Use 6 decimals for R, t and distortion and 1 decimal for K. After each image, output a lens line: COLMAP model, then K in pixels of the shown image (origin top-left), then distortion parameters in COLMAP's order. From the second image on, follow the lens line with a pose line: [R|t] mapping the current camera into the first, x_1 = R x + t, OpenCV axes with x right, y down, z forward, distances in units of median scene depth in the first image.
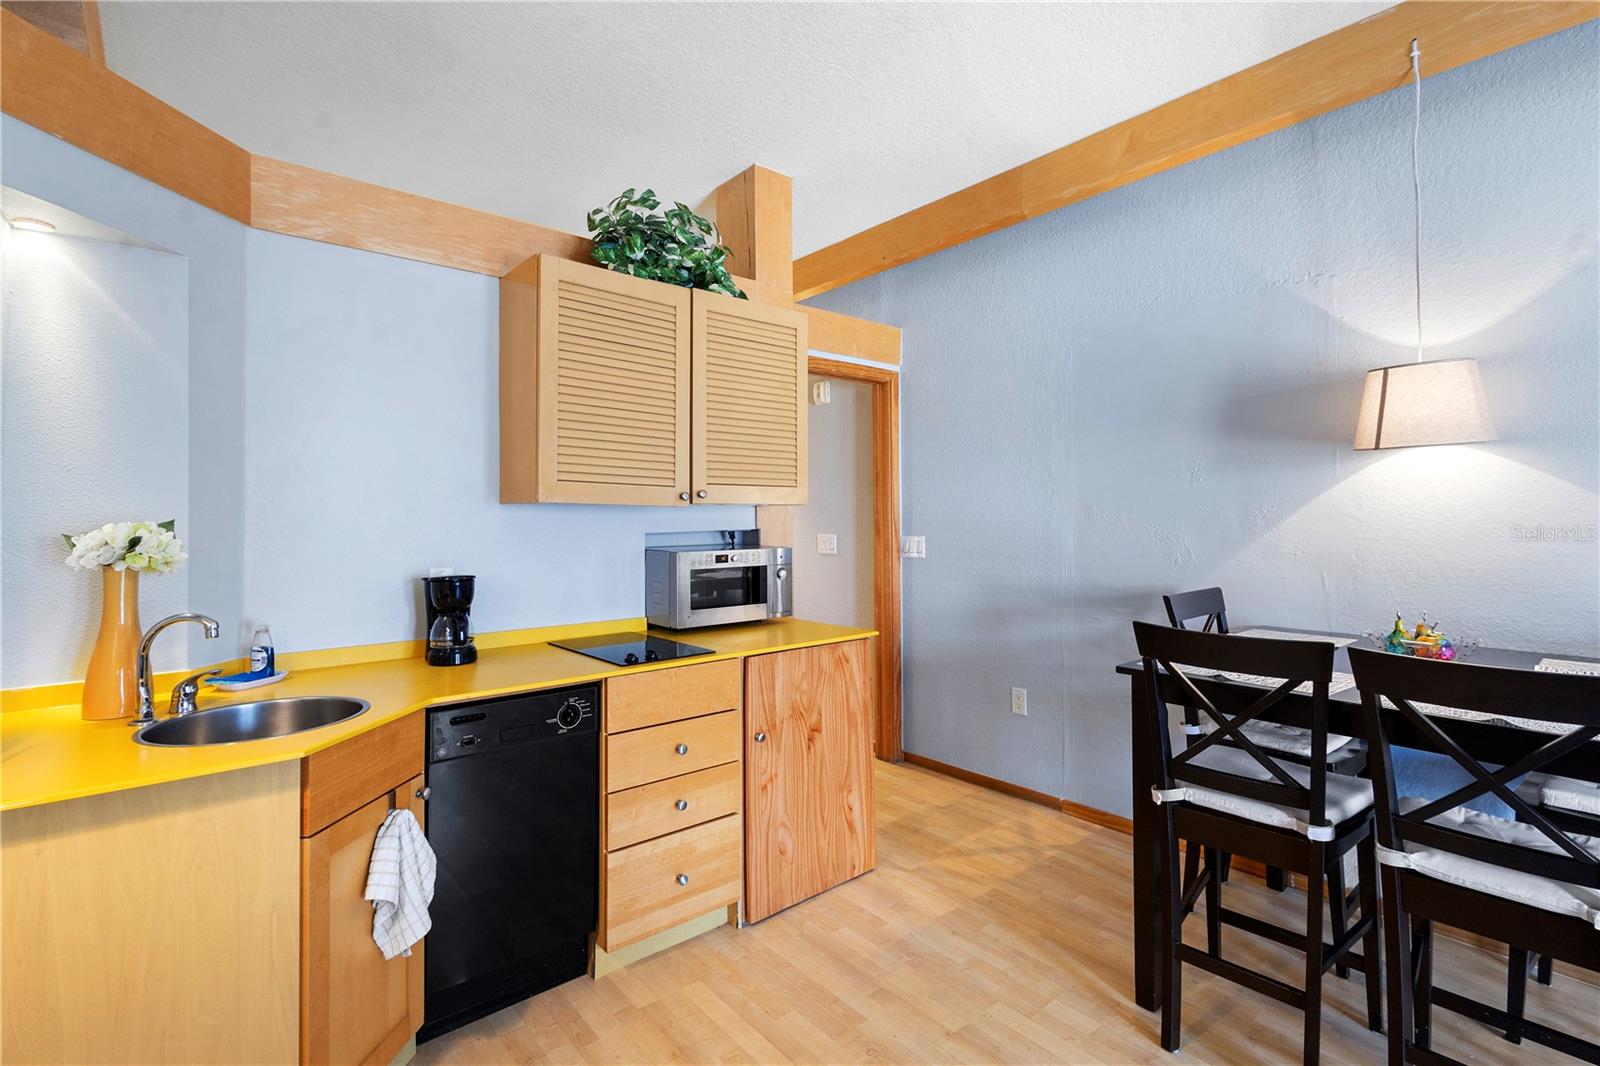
lens RADIAL K [[741.0, 0, 786.2], [0, 741.0, 506.2], [0, 0, 1]] dist [0.013526, -0.004997]
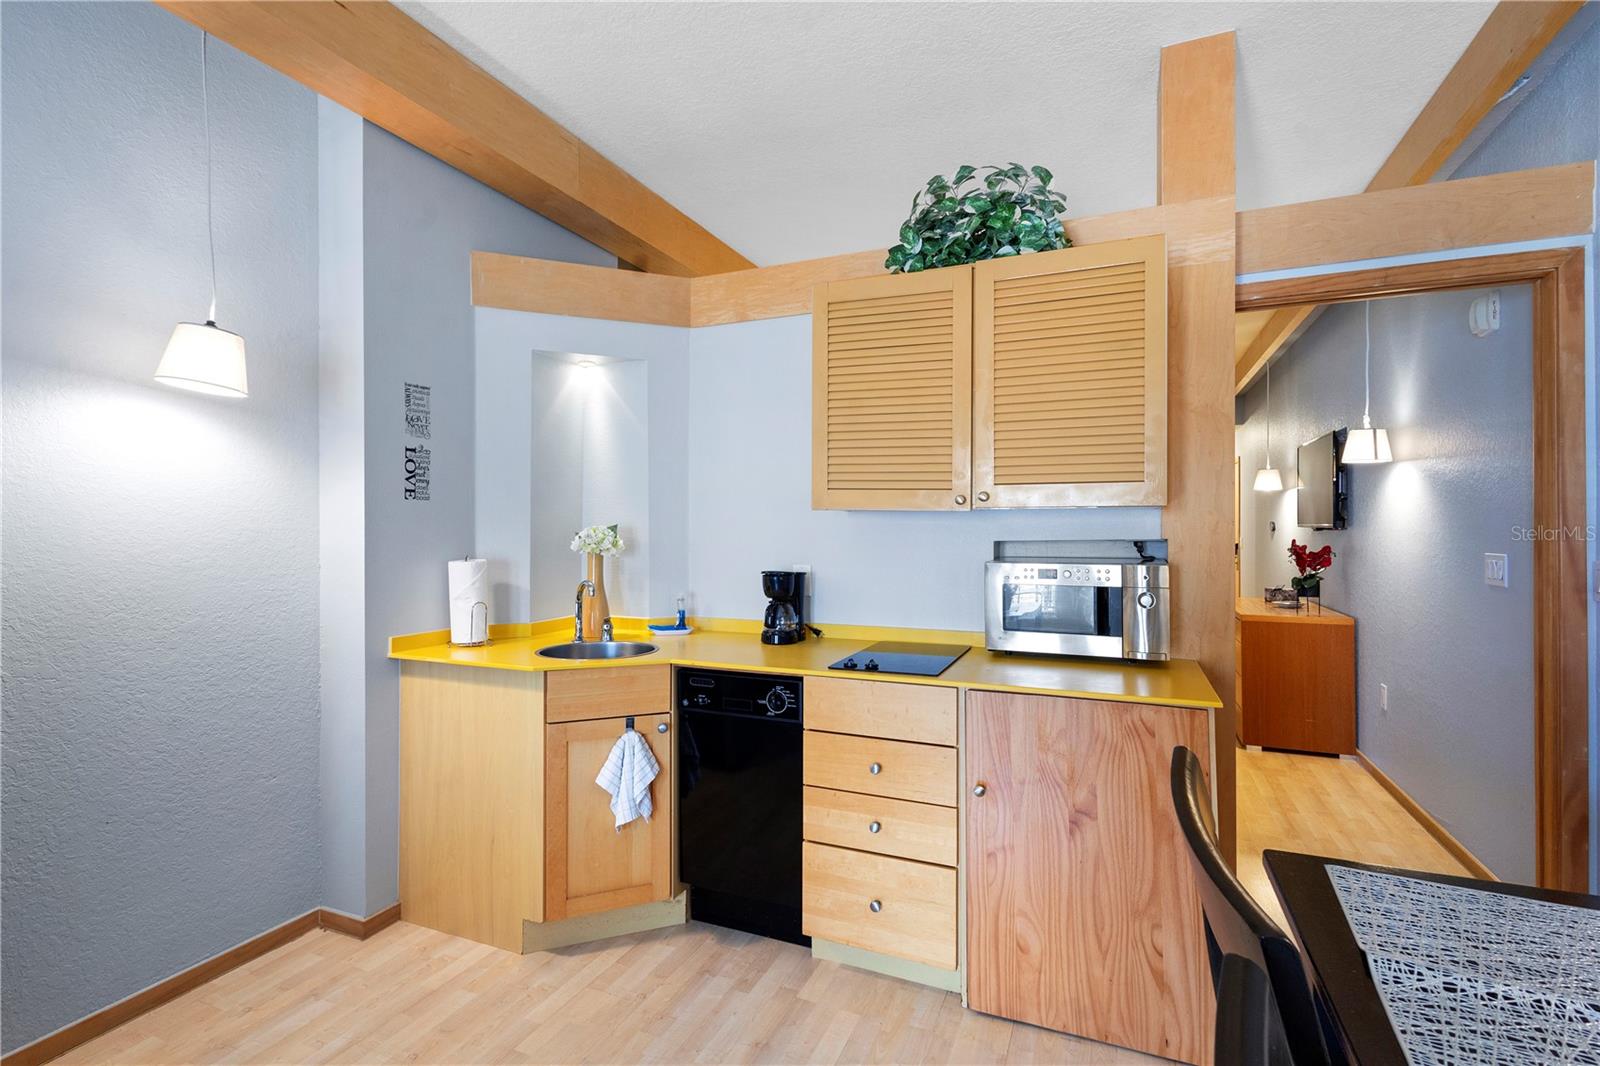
lens RADIAL K [[741.0, 0, 799.7], [0, 741.0, 519.4], [0, 0, 1]] dist [0.013526, -0.004997]
pose [[0.460643, -0.004822, -0.887572, 0.630745], [0.012111, 0.999926, 0.000854, 0.008112], [0.887503, -0.011143, 0.460667, 0.464304]]
